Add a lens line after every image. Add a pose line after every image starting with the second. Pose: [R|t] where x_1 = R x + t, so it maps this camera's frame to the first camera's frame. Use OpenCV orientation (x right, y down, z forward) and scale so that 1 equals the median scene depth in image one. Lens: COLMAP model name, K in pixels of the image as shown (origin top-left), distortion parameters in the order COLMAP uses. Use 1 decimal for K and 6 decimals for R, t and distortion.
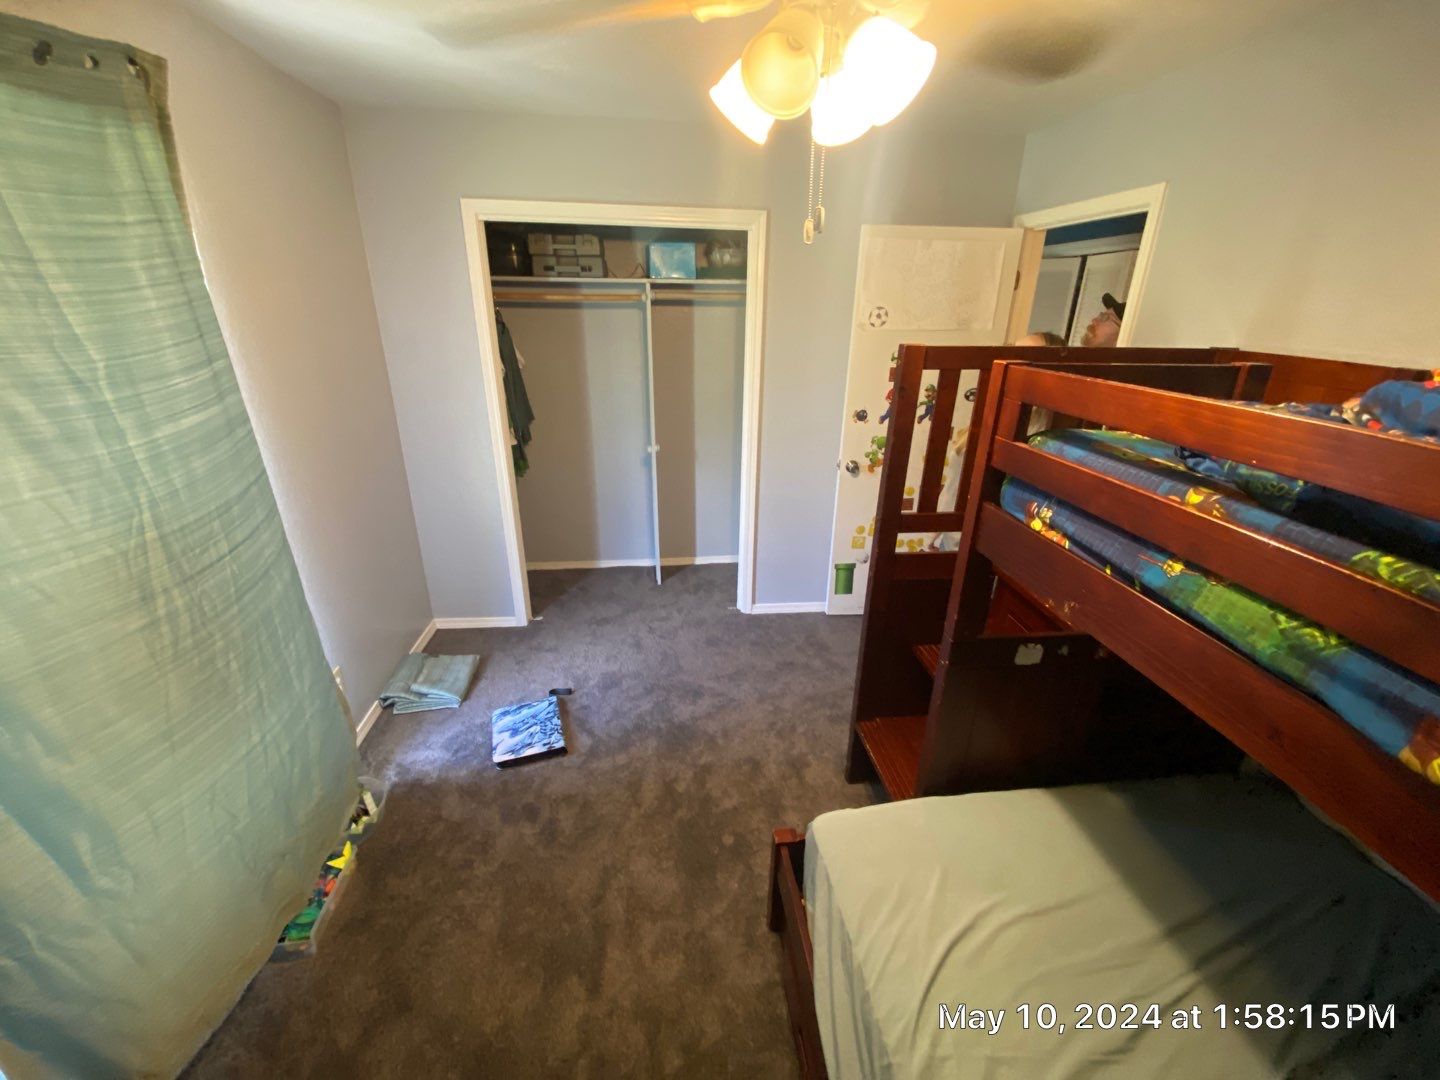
lens RADIAL K [[588.2, 0, 720.0], [0, 588.2, 540.0], [0, 0, 1]] dist [0.001325, -0.000086]
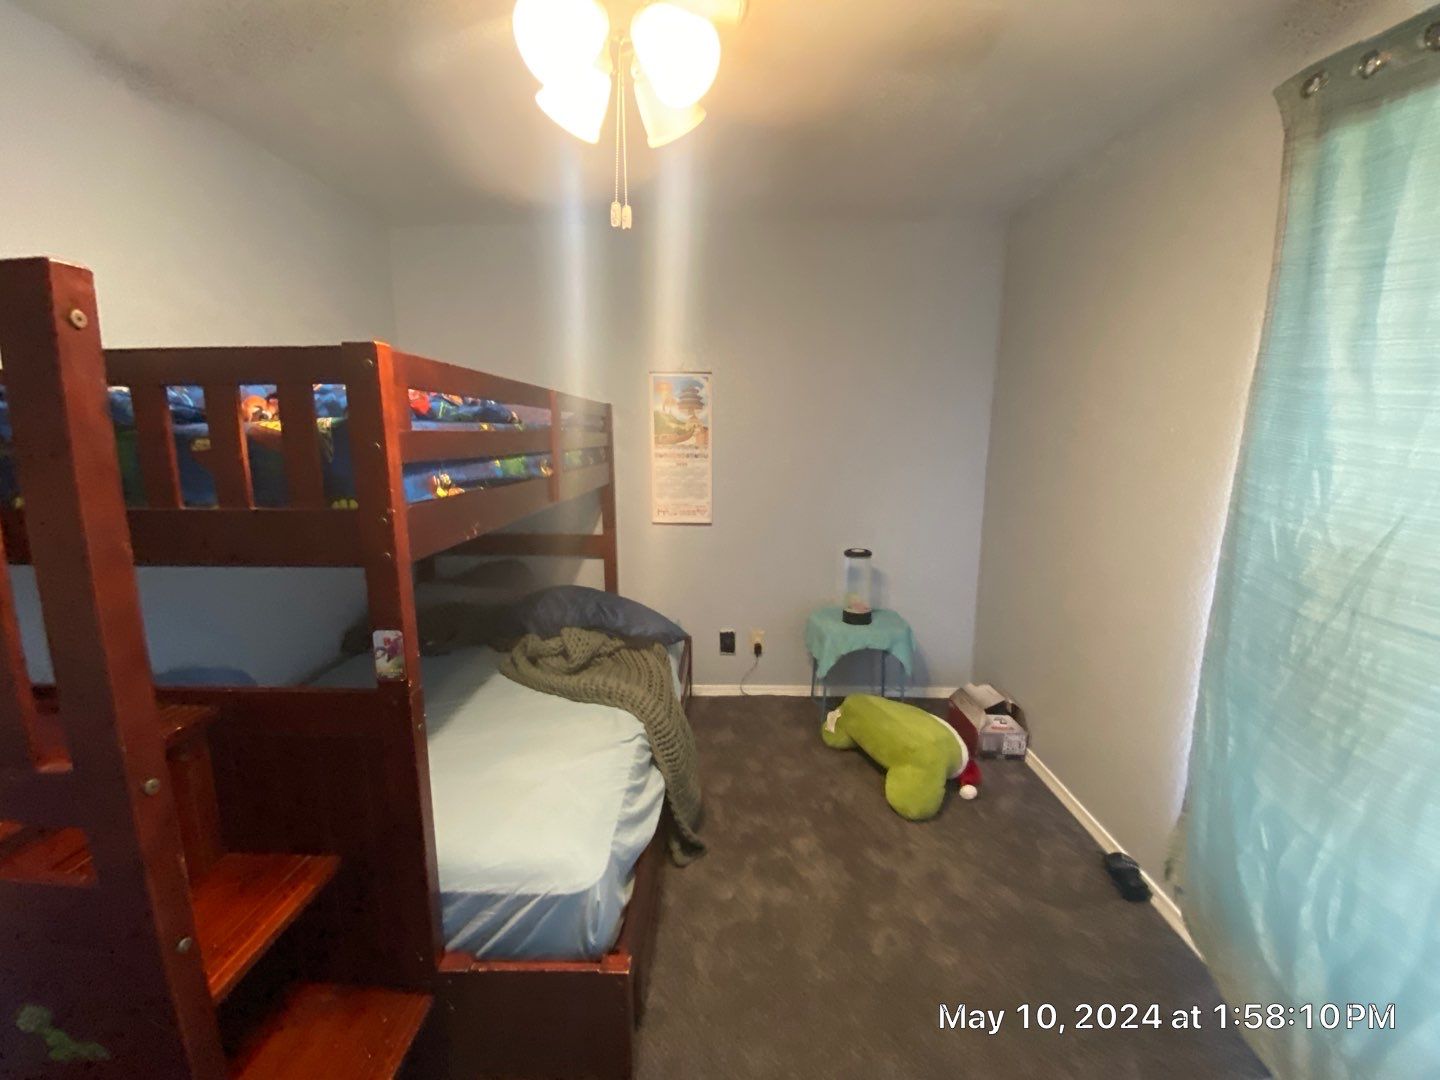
lens RADIAL K [[588.2, 0, 720.0], [0, 588.2, 540.0], [0, 0, 1]] dist [0.001325, -0.000086]
pose [[-0.991584, -0.036569, 0.124197, -0.149877], [0.035016, 0.847778, 0.529194, -0.551241], [-0.124643, 0.529089, -0.839362, 2.000902]]
